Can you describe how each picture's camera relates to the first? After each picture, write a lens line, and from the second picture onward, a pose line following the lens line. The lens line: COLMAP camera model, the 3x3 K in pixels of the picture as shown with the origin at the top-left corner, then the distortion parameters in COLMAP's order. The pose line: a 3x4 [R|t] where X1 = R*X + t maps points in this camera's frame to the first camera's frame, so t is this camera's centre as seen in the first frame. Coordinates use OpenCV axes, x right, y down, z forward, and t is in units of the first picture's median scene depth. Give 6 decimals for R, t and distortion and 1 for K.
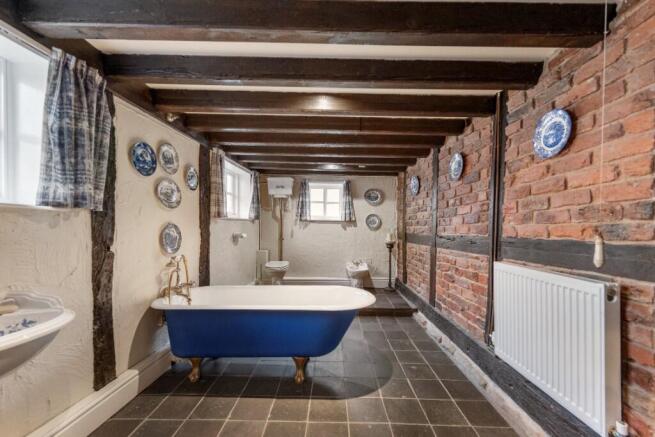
lens RADIAL K [[263.0, 0, 333.7], [0, 263.0, 230.0], [0, 0, 1]] dist [0.001246, -0.001943]
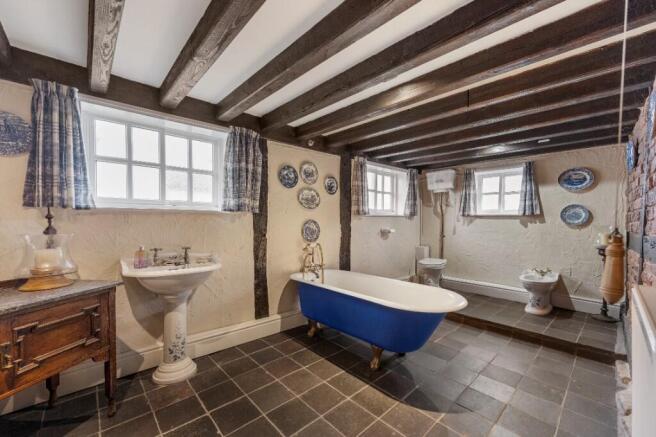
lens RADIAL K [[263.4, 0, 336.5], [0, 263.4, 228.2], [0, 0, 1]] dist [0.001246, -0.001943]
pose [[0.692425, 0.013700, -0.721360, 0.490370], [-0.010094, 0.999906, 0.009301, 0.003993], [0.721419, 0.000841, 0.692498, 0.147036]]
